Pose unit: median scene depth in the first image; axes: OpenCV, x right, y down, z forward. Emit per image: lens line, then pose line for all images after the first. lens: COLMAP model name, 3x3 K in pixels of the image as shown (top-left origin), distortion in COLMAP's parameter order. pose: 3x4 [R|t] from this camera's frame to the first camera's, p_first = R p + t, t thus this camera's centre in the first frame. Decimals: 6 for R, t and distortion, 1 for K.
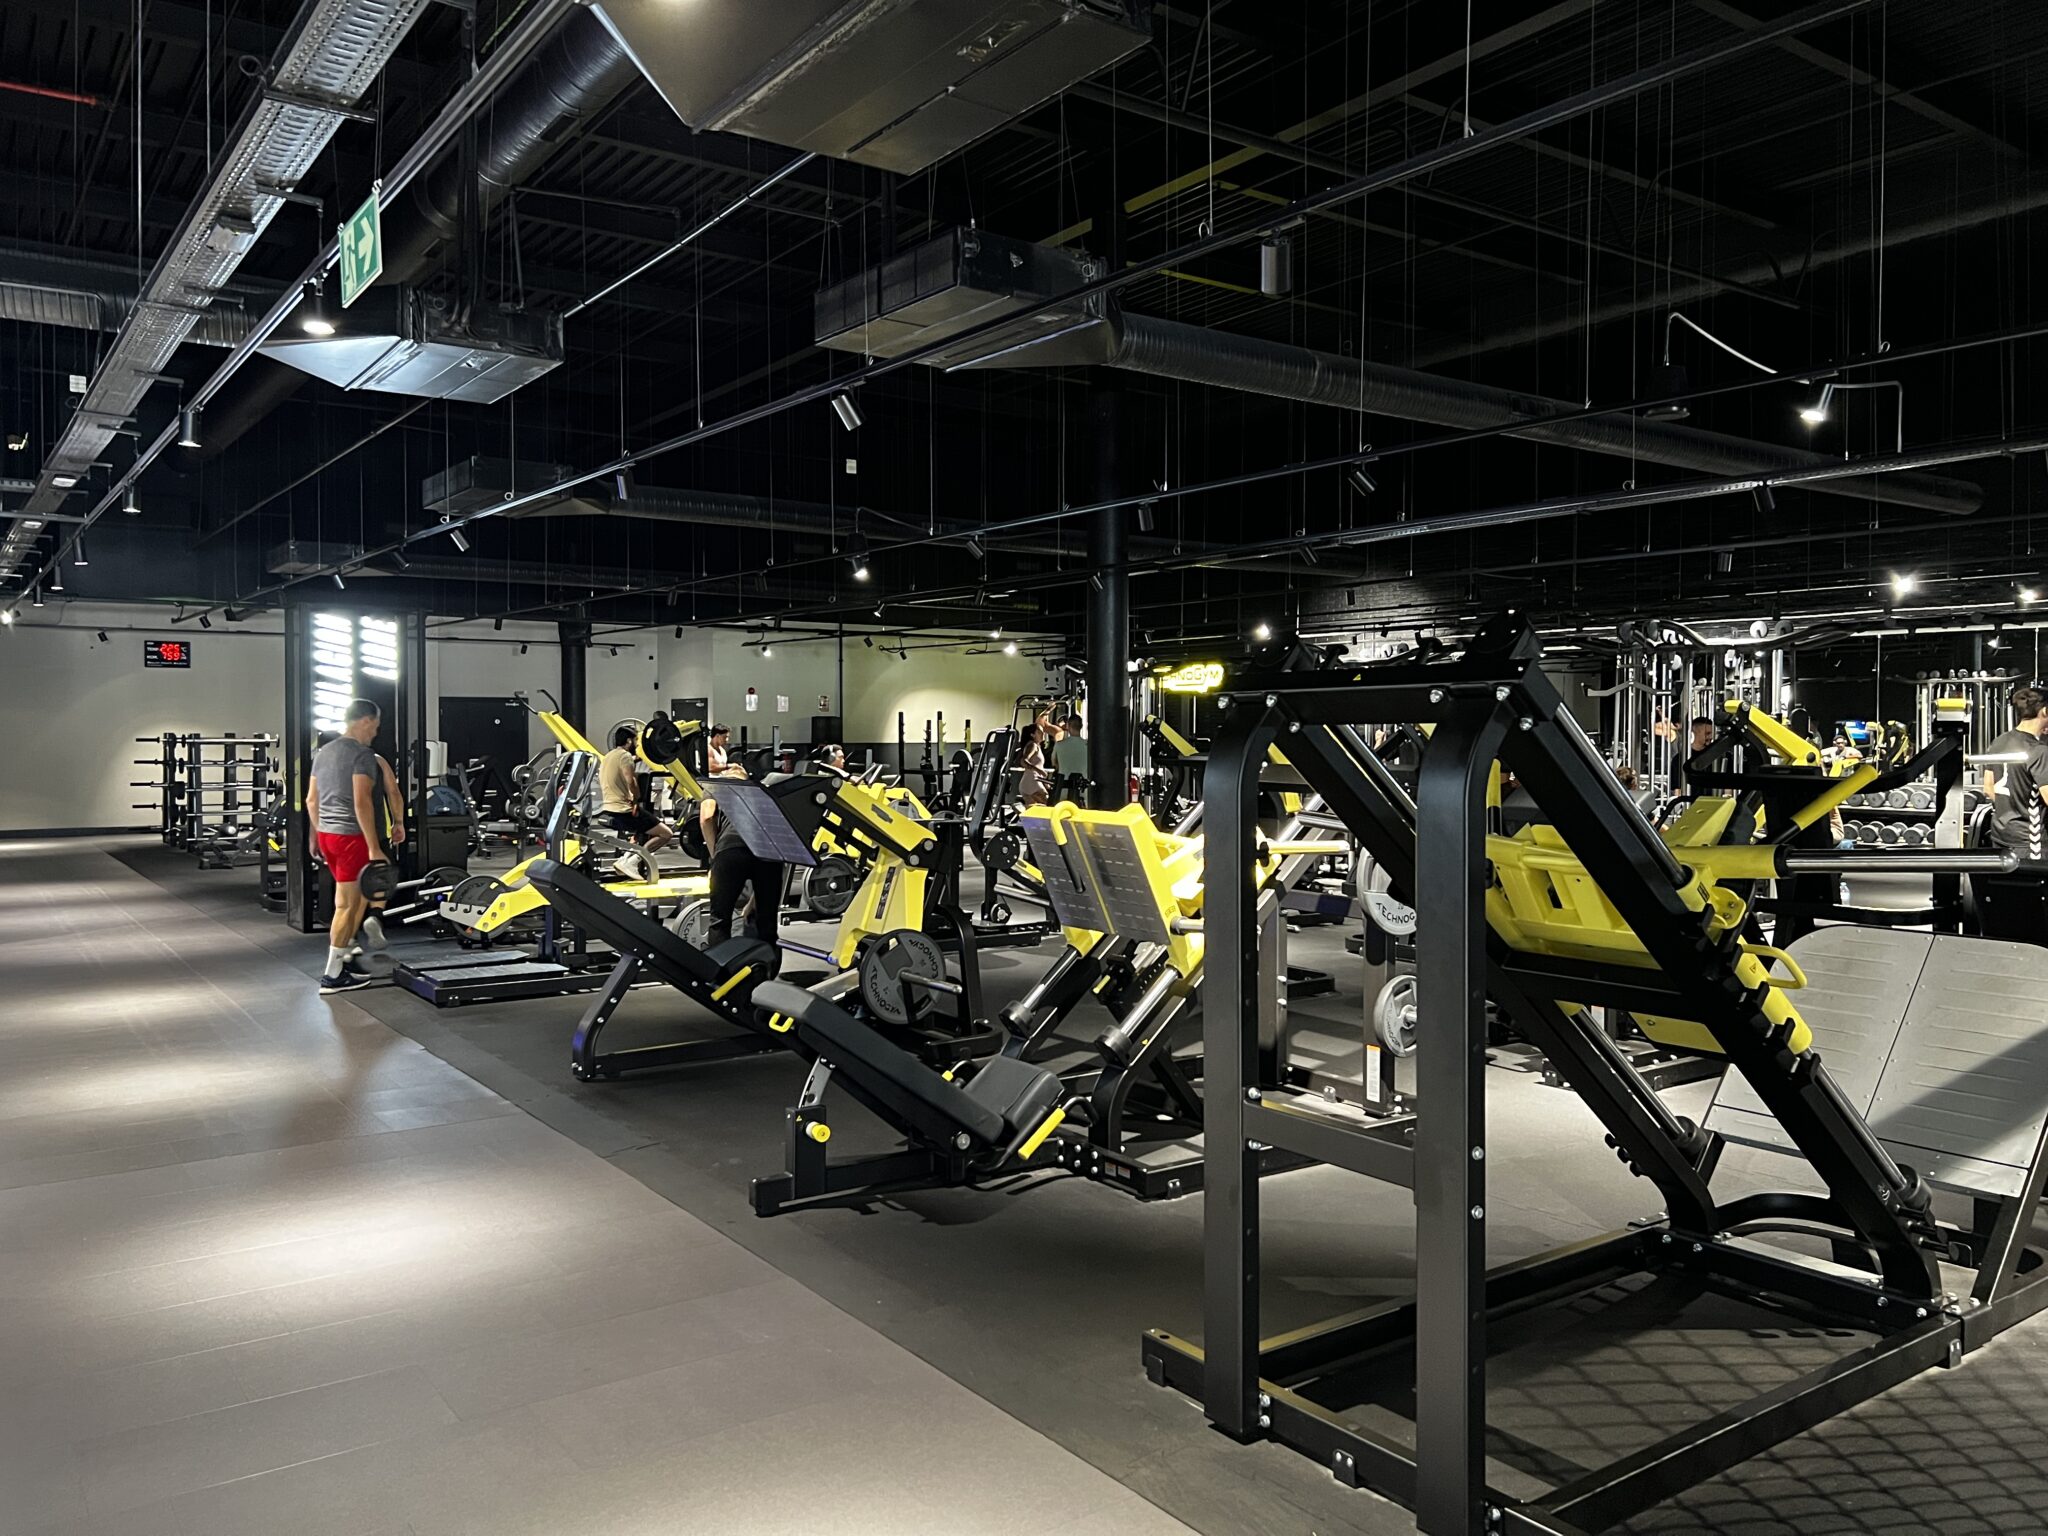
lens RADIAL K [[1553.6, 0, 1025.3], [0, 1553.6, 762.9], [0, 0, 1]] dist [0.006412, 0.001465]
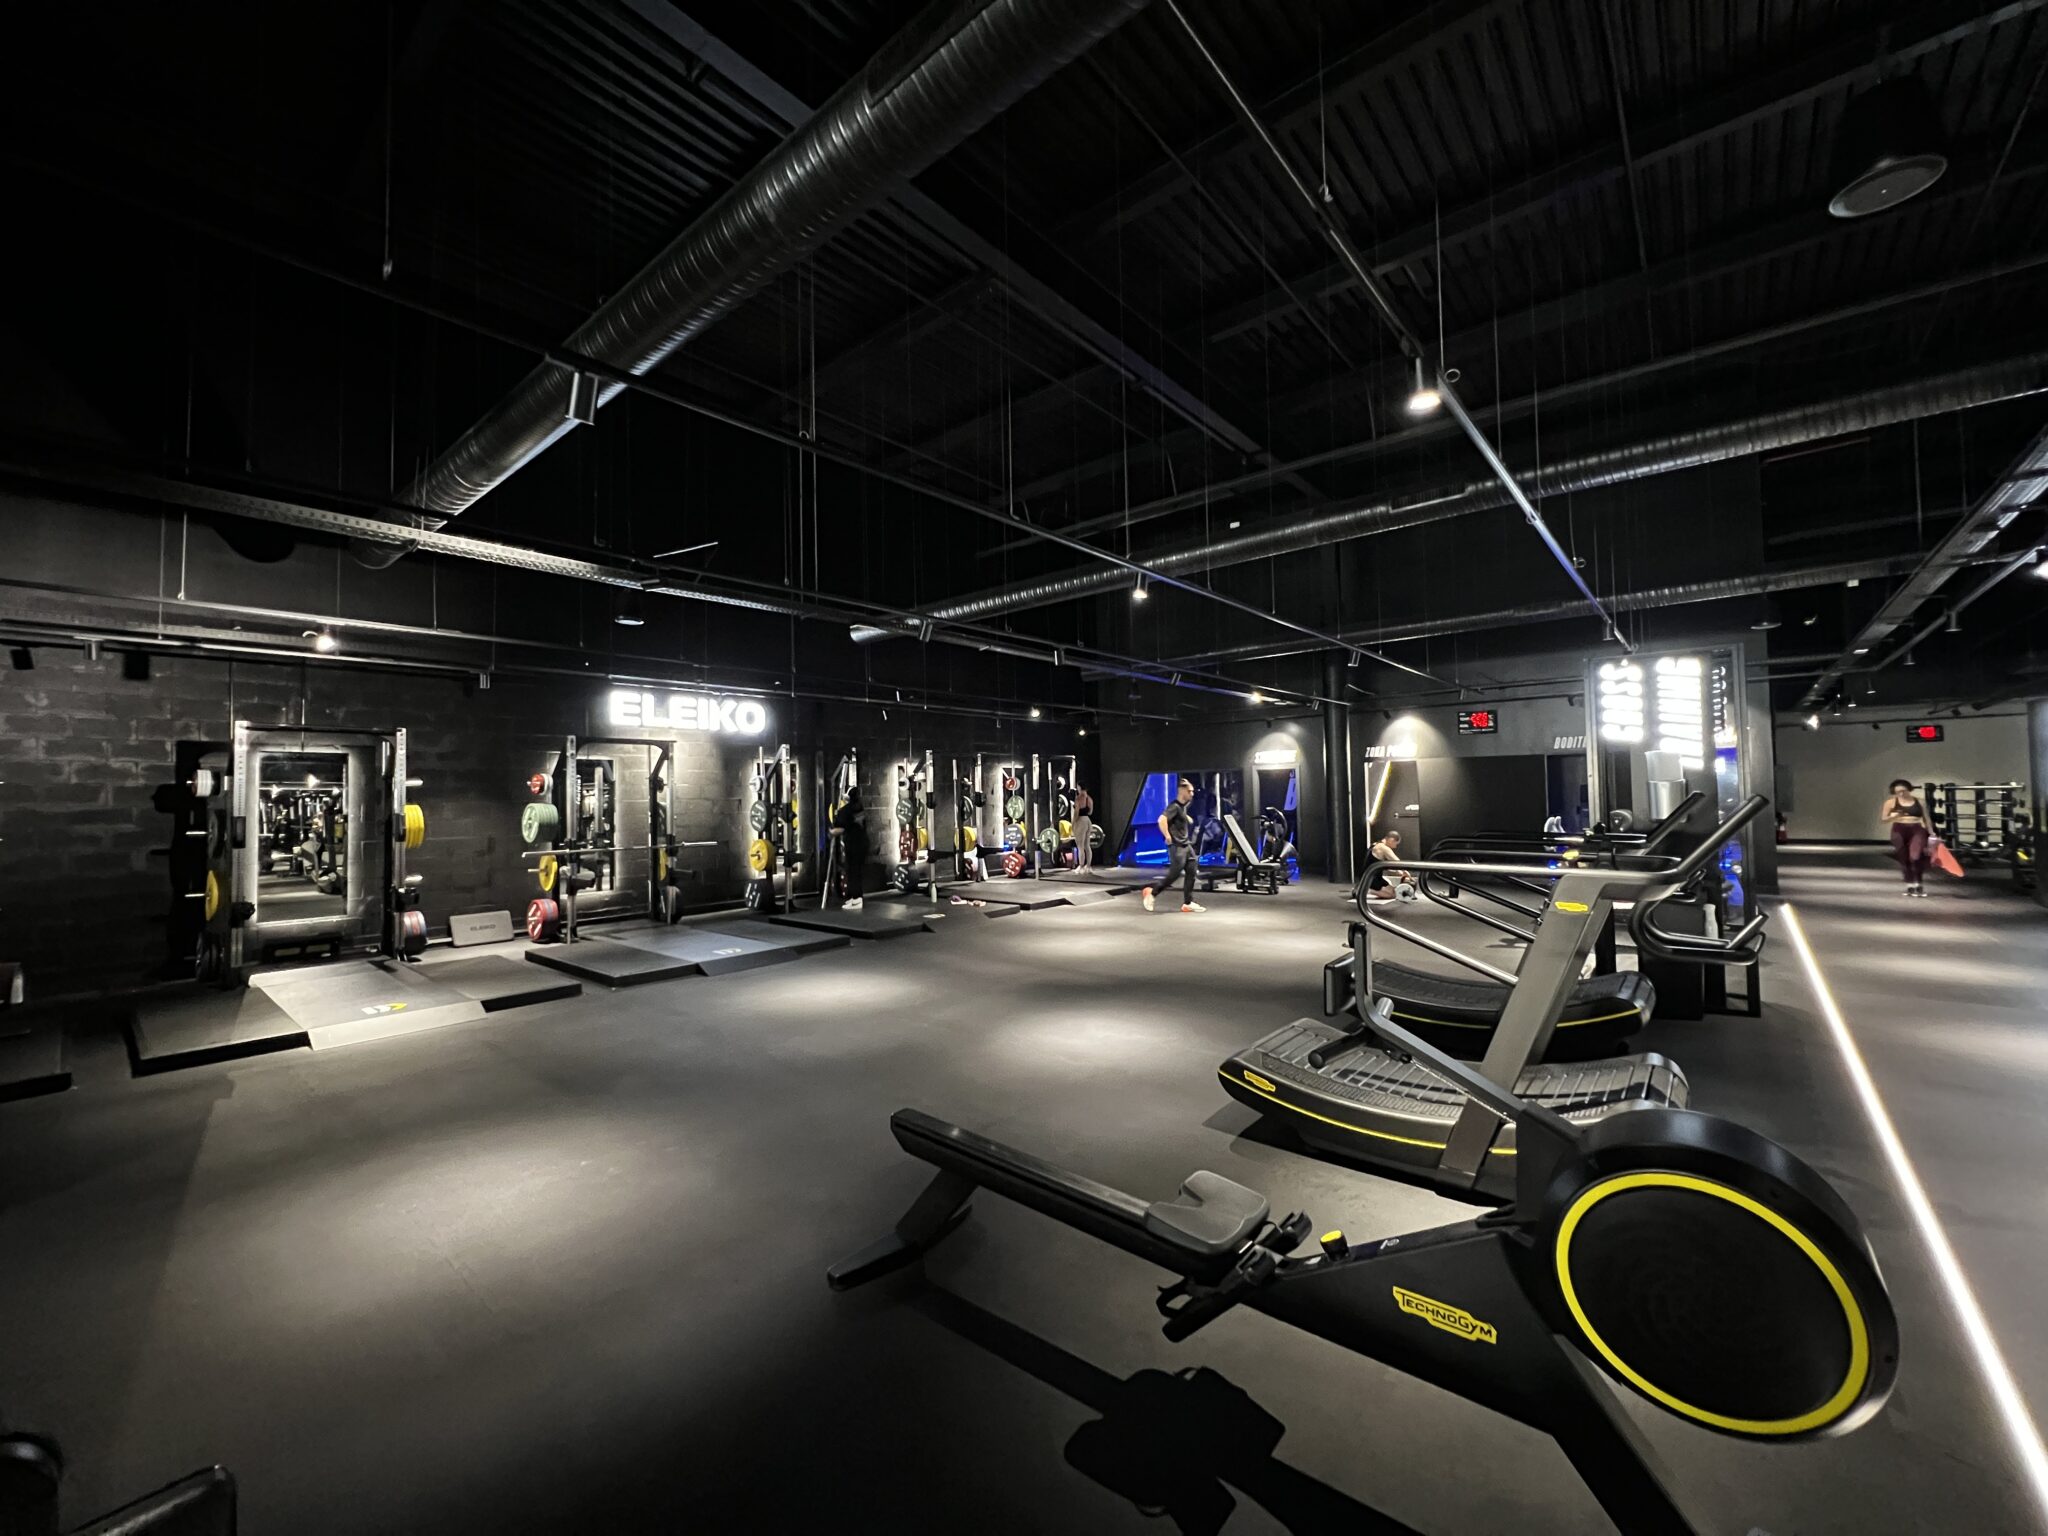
lens RADIAL K [[822.0, 0, 1026.1], [0, 822.0, 774.4], [0, 0, 1]] dist [-0.002227, -0.000295]
pose [[0.238097, -0.032413, -0.970700, 0.053555], [-0.001606, 0.999428, -0.033766, 0.002019], [0.971240, 0.009599, 0.237909, -0.114274]]
